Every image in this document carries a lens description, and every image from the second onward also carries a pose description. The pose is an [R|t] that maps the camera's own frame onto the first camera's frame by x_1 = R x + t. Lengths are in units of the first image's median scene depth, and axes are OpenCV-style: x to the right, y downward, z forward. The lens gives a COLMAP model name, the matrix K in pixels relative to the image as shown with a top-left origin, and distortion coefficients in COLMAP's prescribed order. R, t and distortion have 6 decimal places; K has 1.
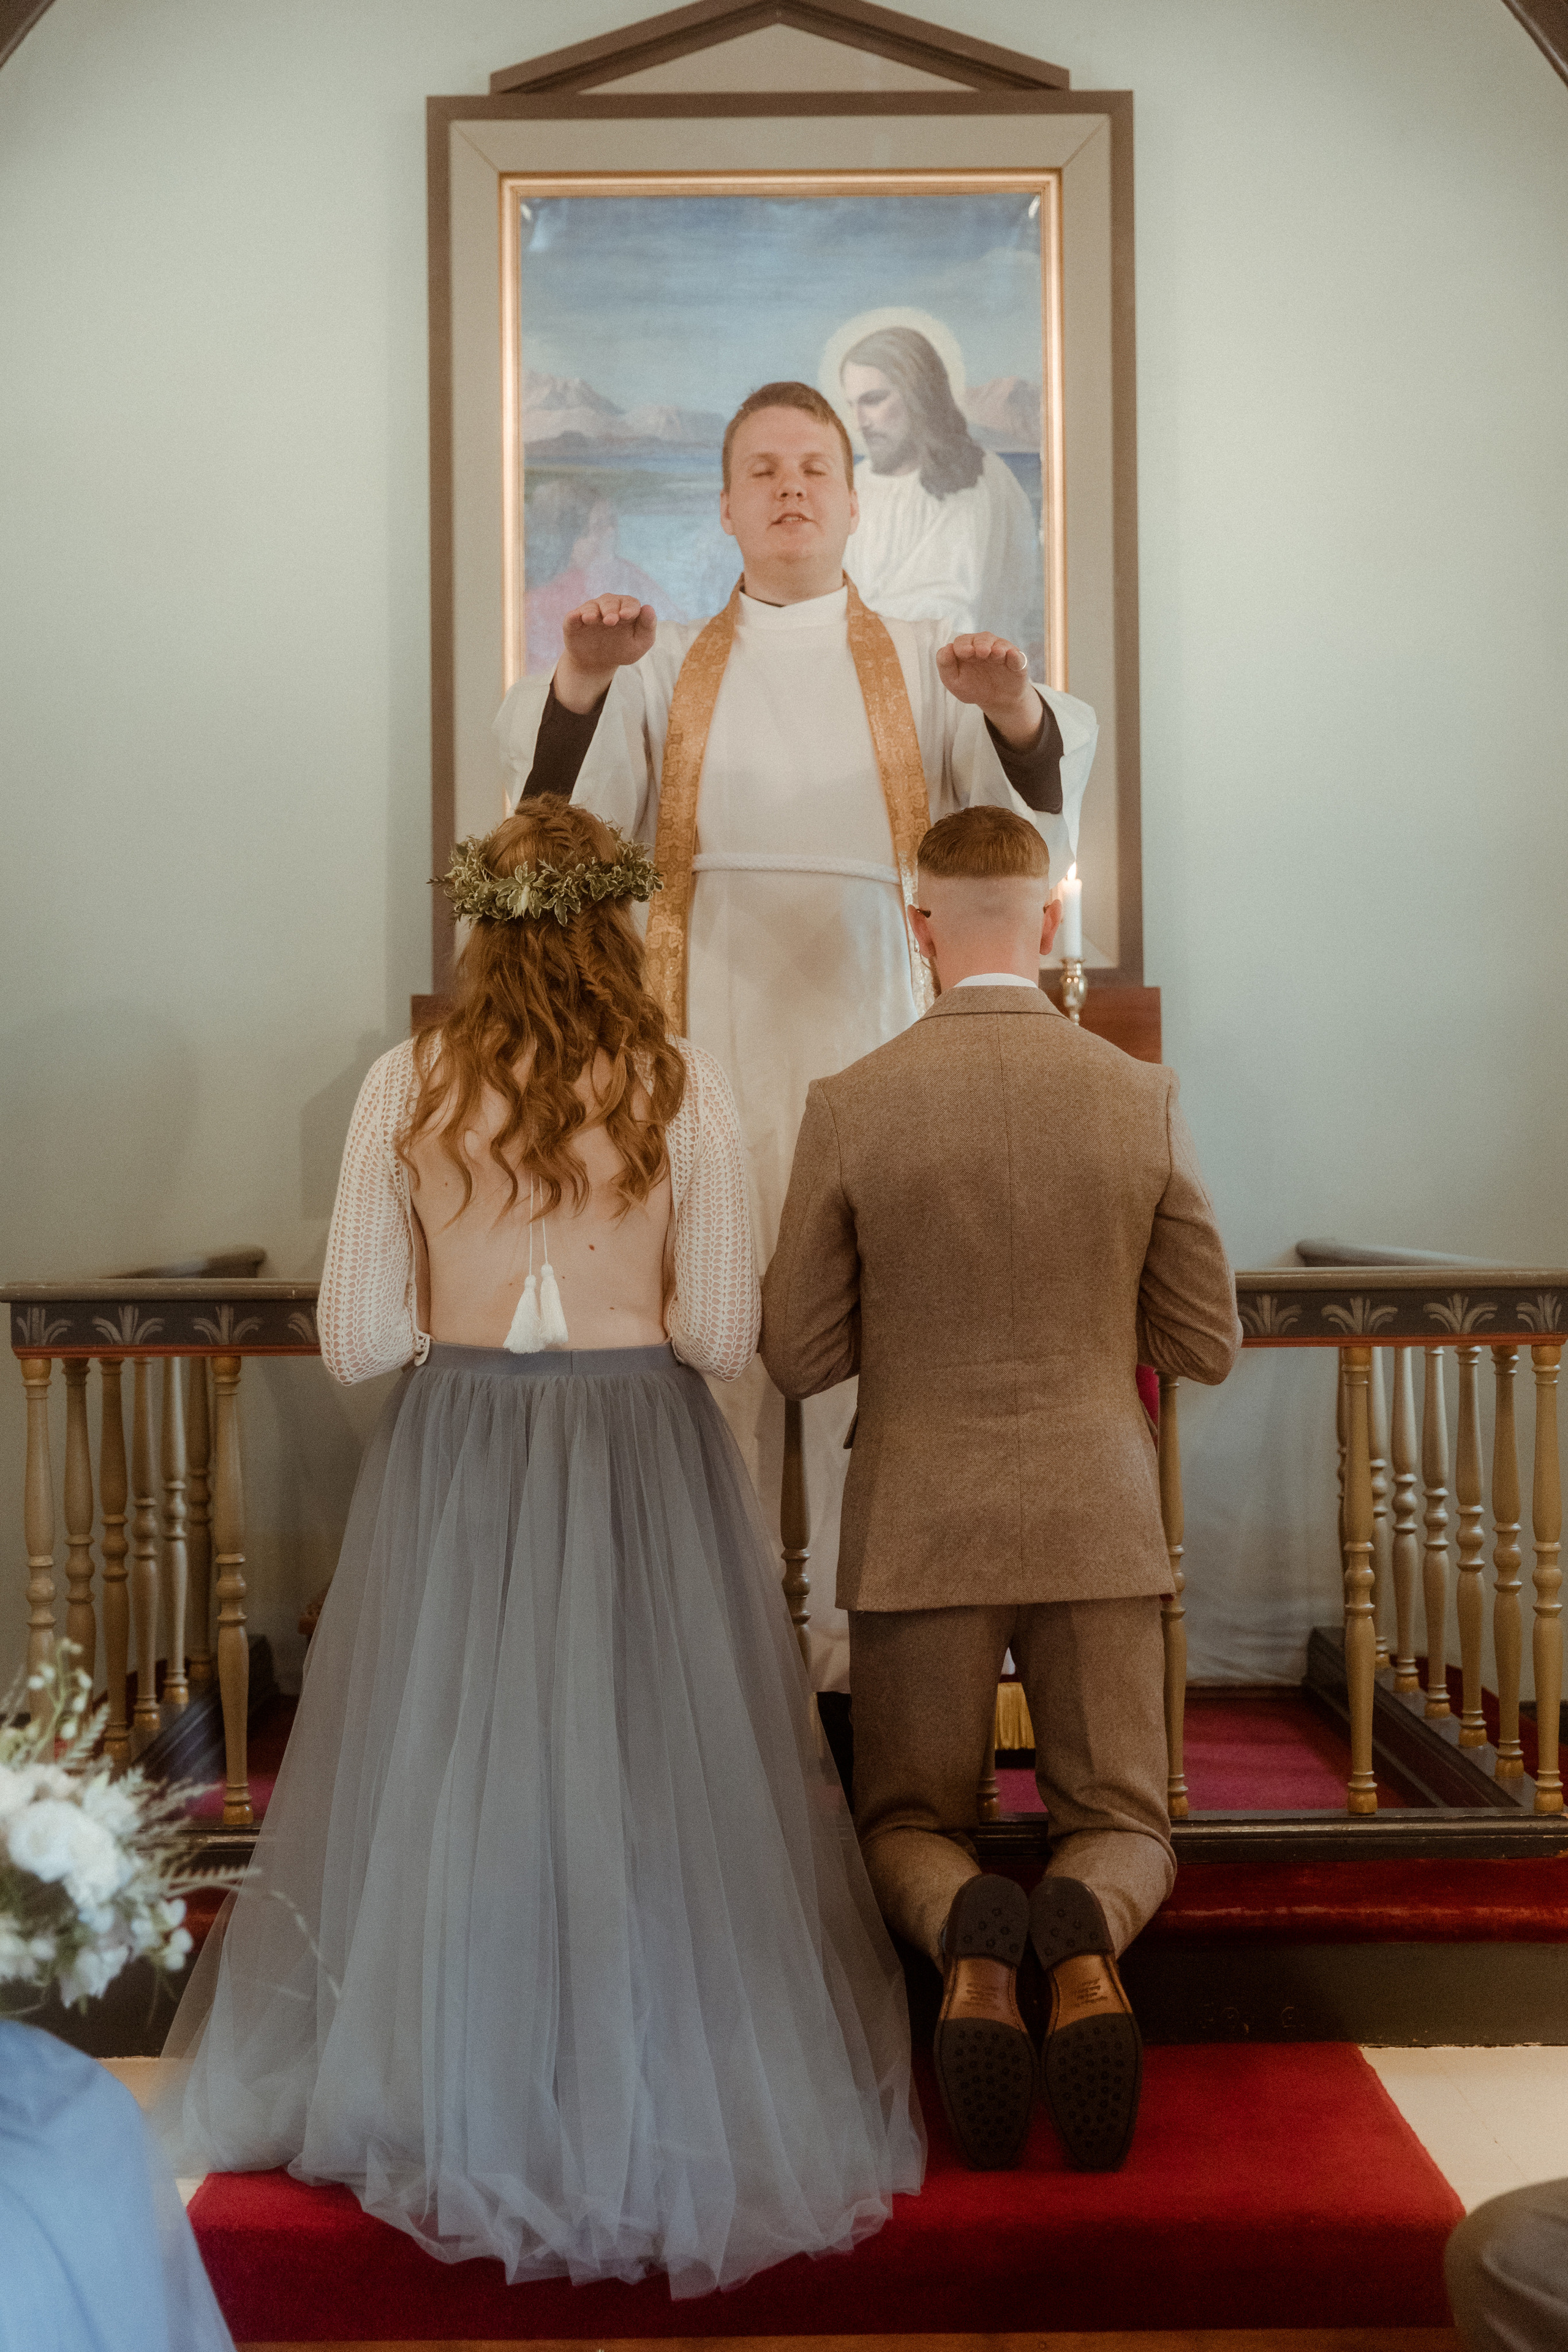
lens RADIAL K [[3345.8, 0, 784.0], [0, 3345.8, 1176.0], [0, 0, 1]] dist [0.021938, -0.023152]
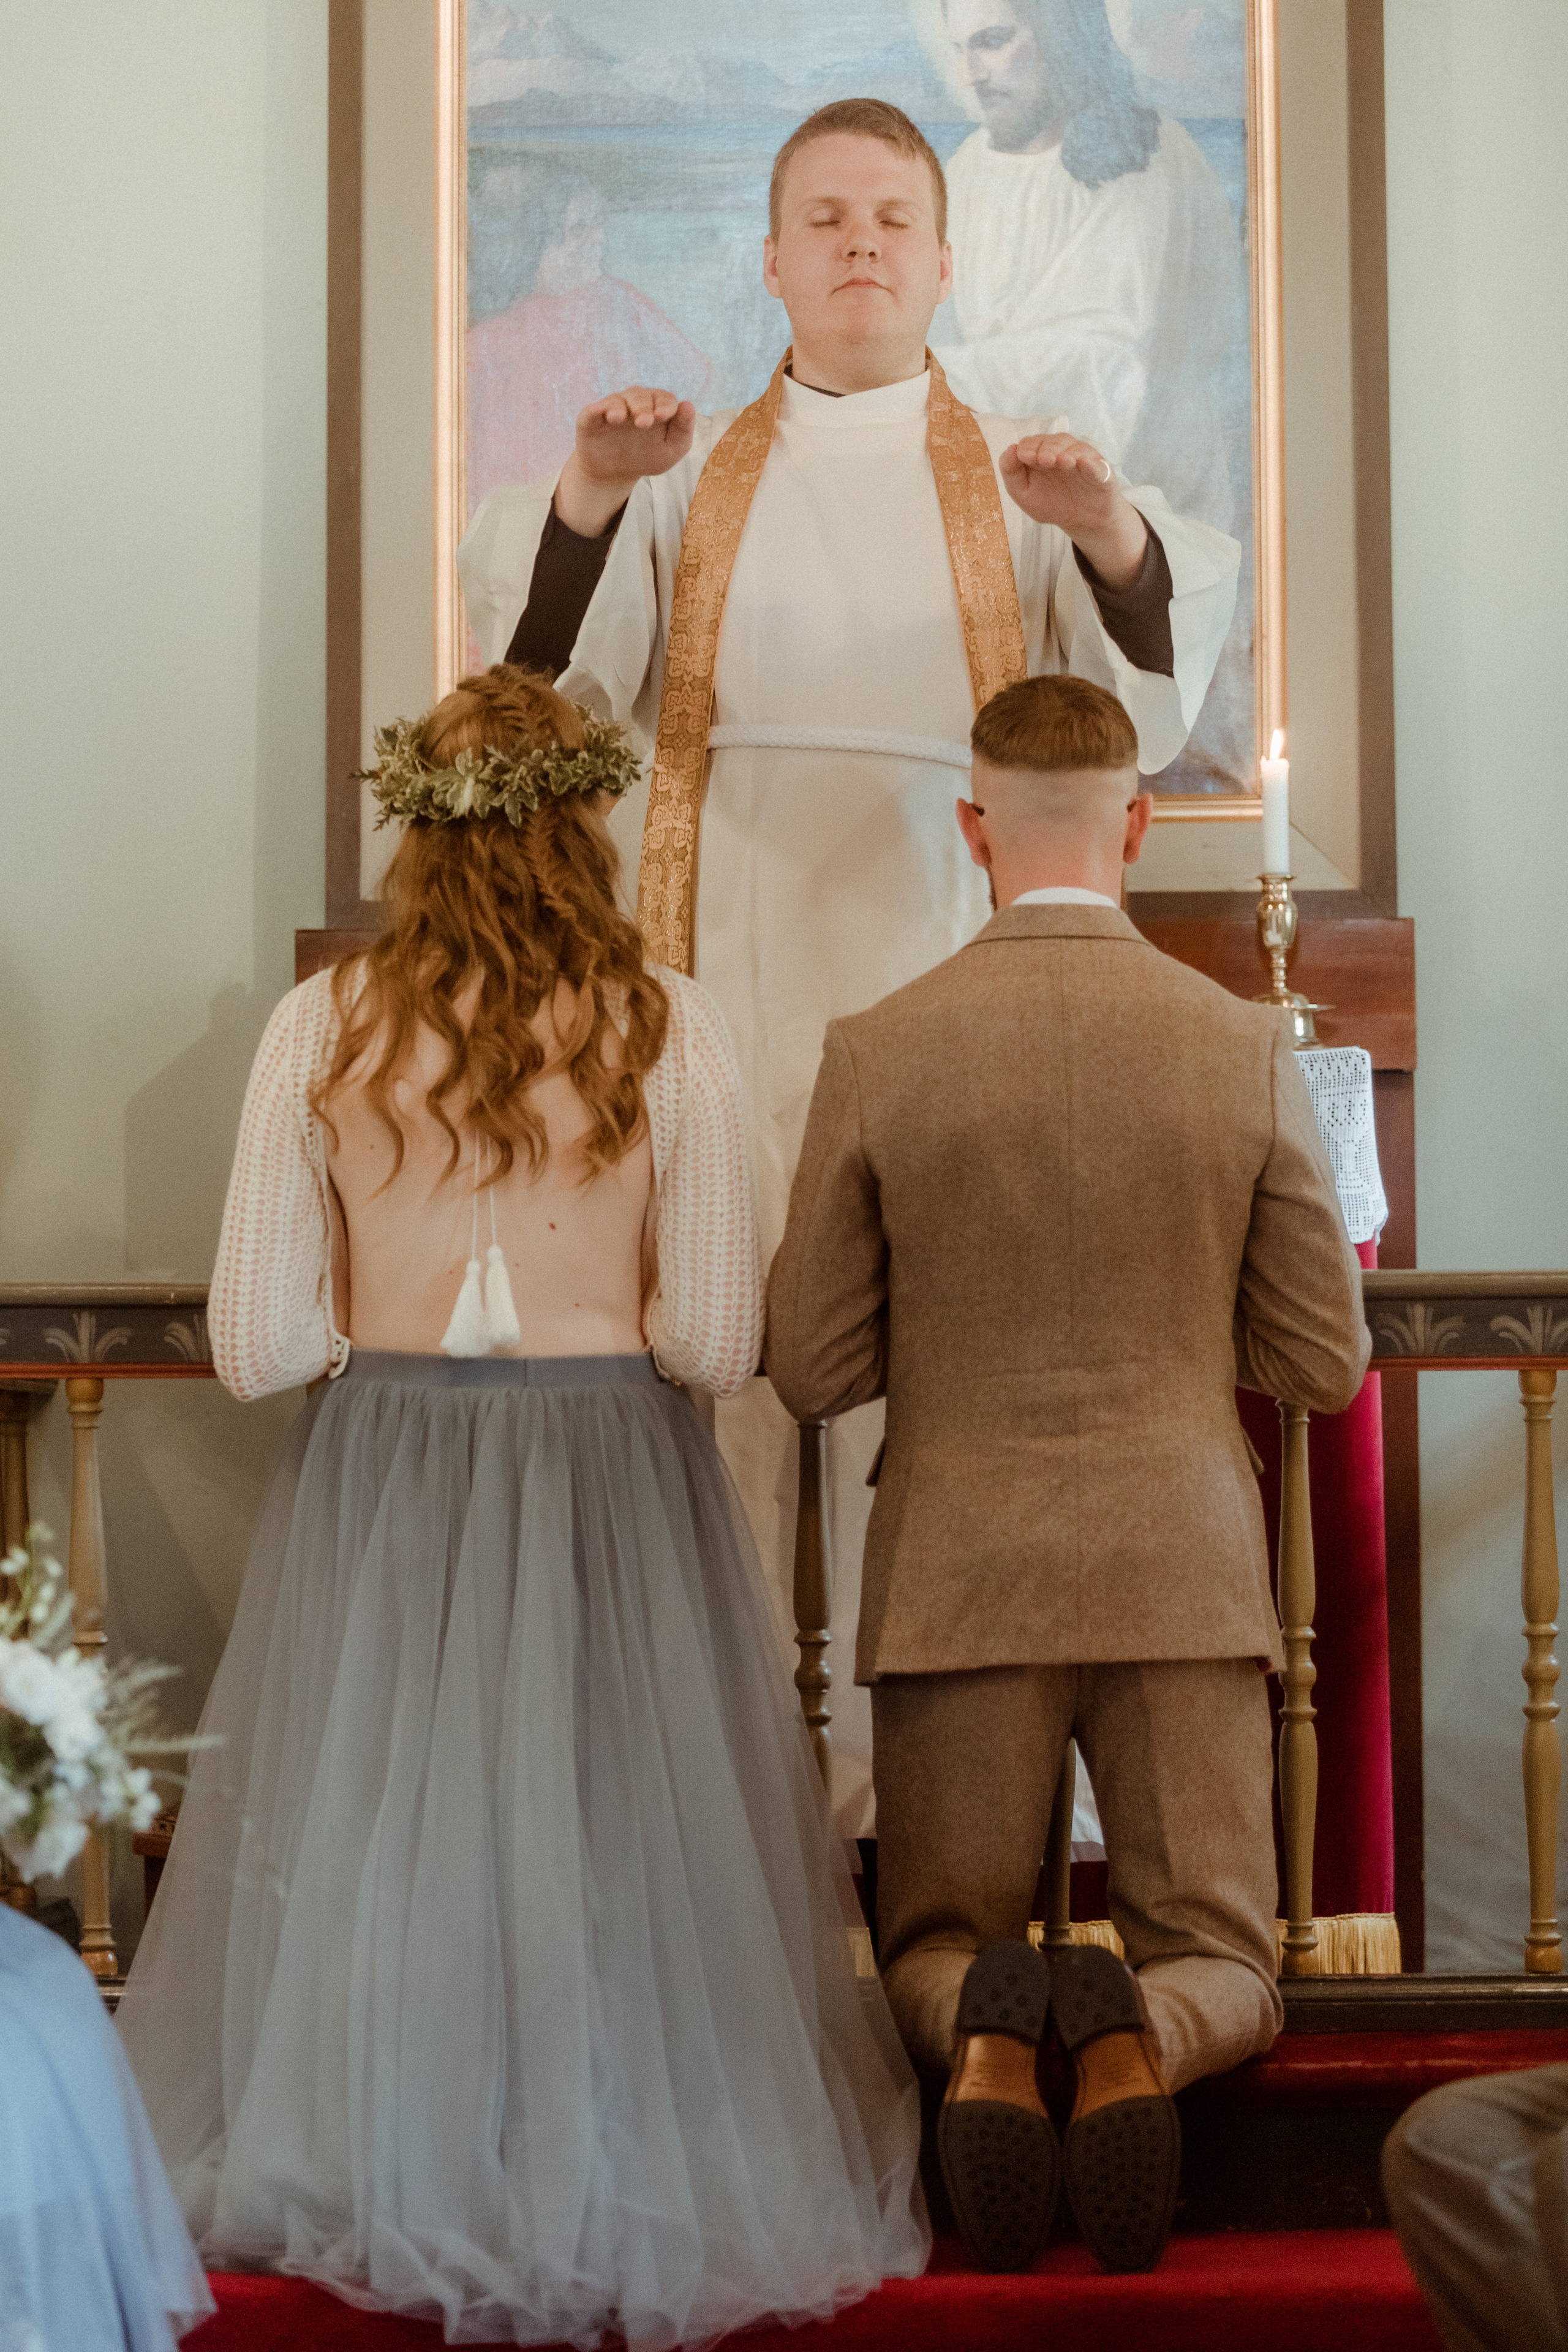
lens RADIAL K [[8593.0, 0, 784.0], [0, 8593.0, 1176.0], [0, 0, 1]] dist [-0.208195, -3.665357]
pose [[0.999288, 0.002743, -0.037623, 0.071546], [-0.003976, 0.999457, -0.032722, 0.071754], [0.037513, 0.032848, 0.998756, -0.996460]]
